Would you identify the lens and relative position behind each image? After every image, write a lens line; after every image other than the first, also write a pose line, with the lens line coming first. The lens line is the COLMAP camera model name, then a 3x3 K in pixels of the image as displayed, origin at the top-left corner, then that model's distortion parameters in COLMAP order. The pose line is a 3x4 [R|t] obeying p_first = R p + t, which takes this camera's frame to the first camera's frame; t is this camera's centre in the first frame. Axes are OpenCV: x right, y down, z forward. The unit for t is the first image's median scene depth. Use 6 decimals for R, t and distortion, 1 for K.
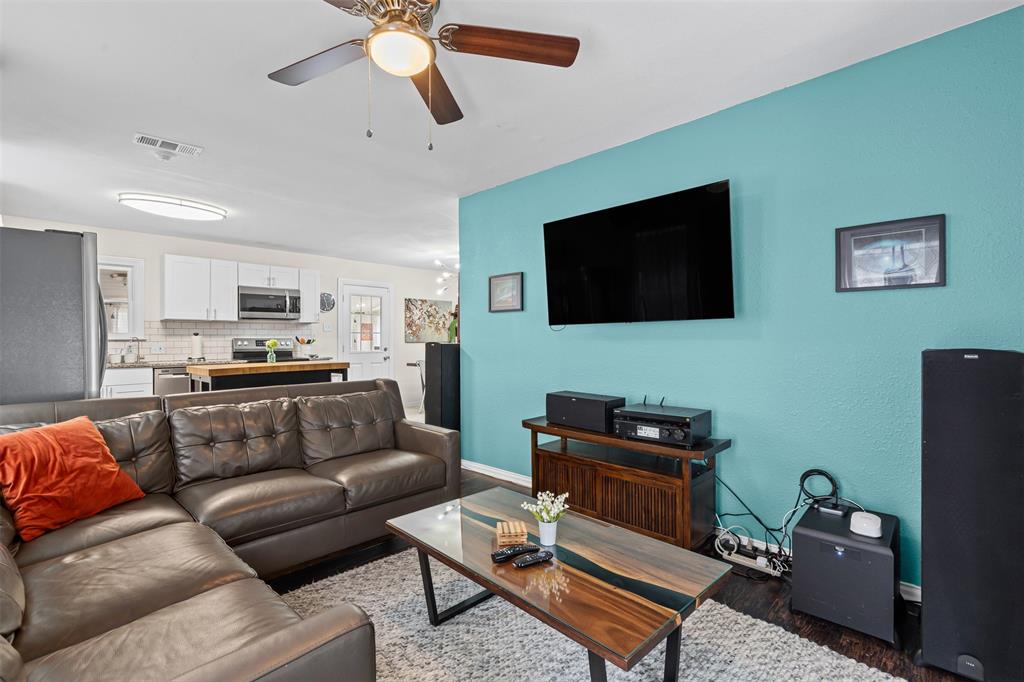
lens RADIAL K [[467.1, 0, 512.8], [0, 467.1, 330.2], [0, 0, 1]] dist [-0.006714, 0.001972]
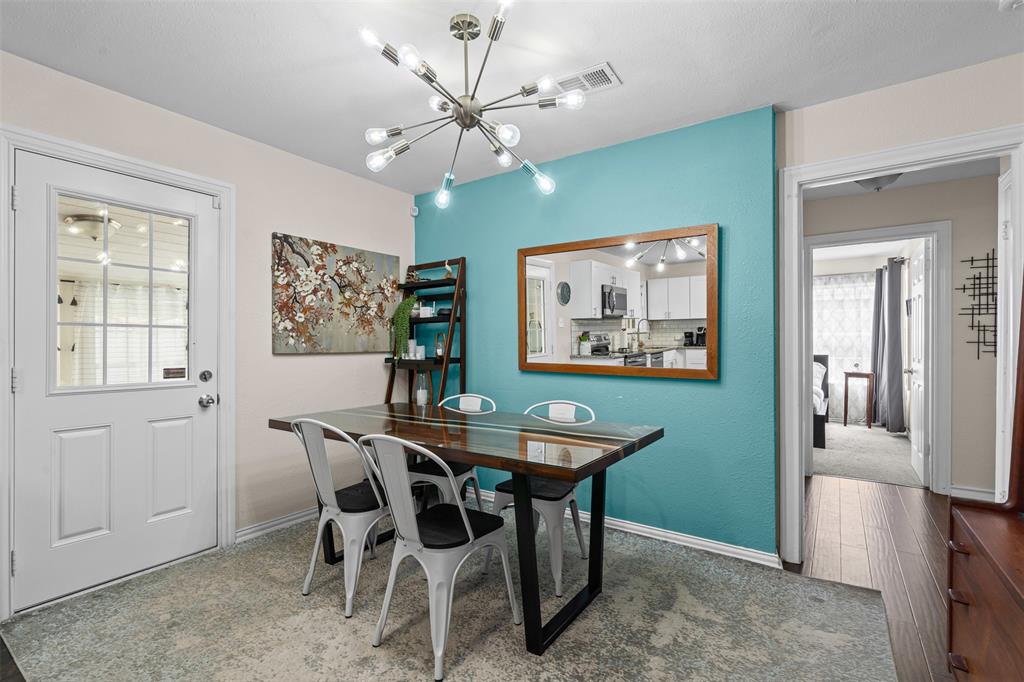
lens RADIAL K [[467.1, 0, 506.2], [0, 467.1, 341.7], [0, 0, 1]] dist [-0.006714, 0.001972]
pose [[0.988885, 0.004090, 0.148625, -0.135978], [-0.006530, 0.999852, 0.015933, 0.011549], [-0.148538, -0.016727, 0.988765, 0.793736]]
